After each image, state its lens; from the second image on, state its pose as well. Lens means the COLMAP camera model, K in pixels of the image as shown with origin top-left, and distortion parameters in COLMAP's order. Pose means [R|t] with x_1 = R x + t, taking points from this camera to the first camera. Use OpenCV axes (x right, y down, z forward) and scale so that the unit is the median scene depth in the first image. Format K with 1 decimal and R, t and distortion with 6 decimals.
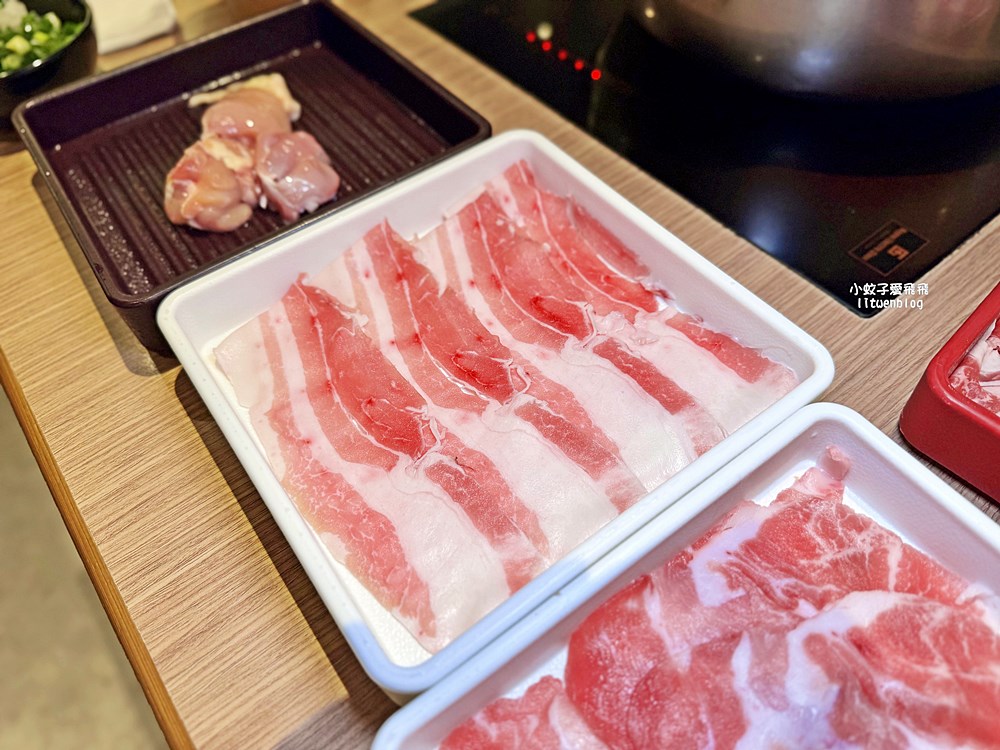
lens RADIAL K [[716.1, 0, 500.0], [0, 716.1, 375.0], [0, 0, 1]] dist [0.013942, -0.044610]
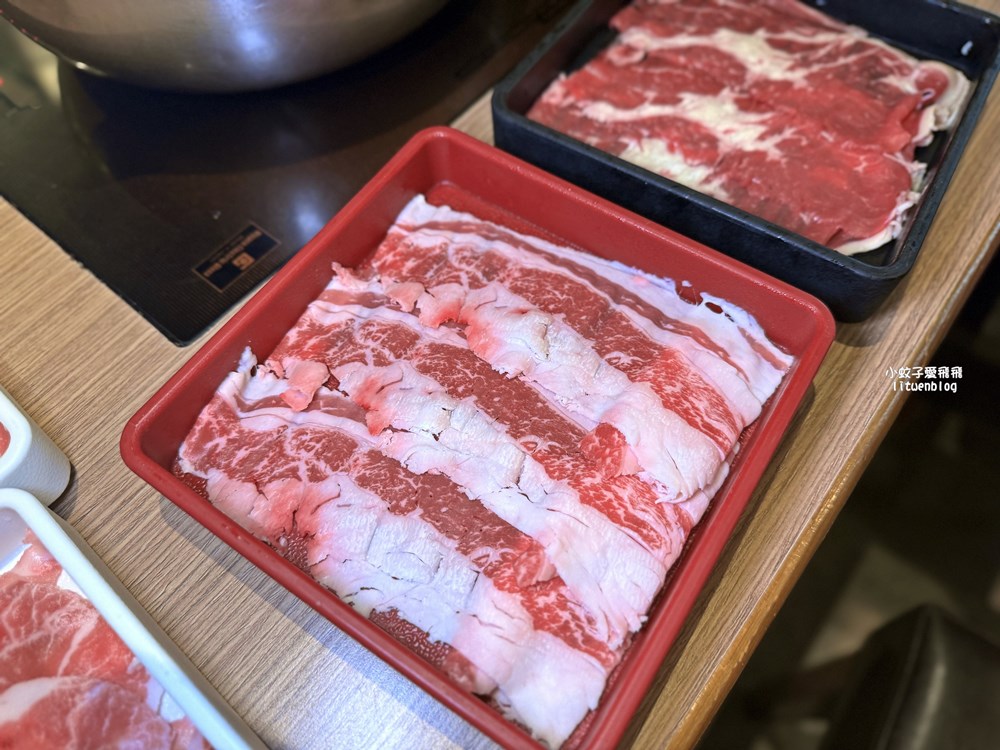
lens RADIAL K [[697.1, 0, 500.0], [0, 697.1, 375.0], [0, 0, 1]] dist [0.073766, -0.121473]
pose [[0.974975, -0.191348, 0.113177, 0.900044], [0.175214, 0.974729, 0.138578, -0.109405], [-0.136834, -0.115280, 0.983863, -0.003753]]
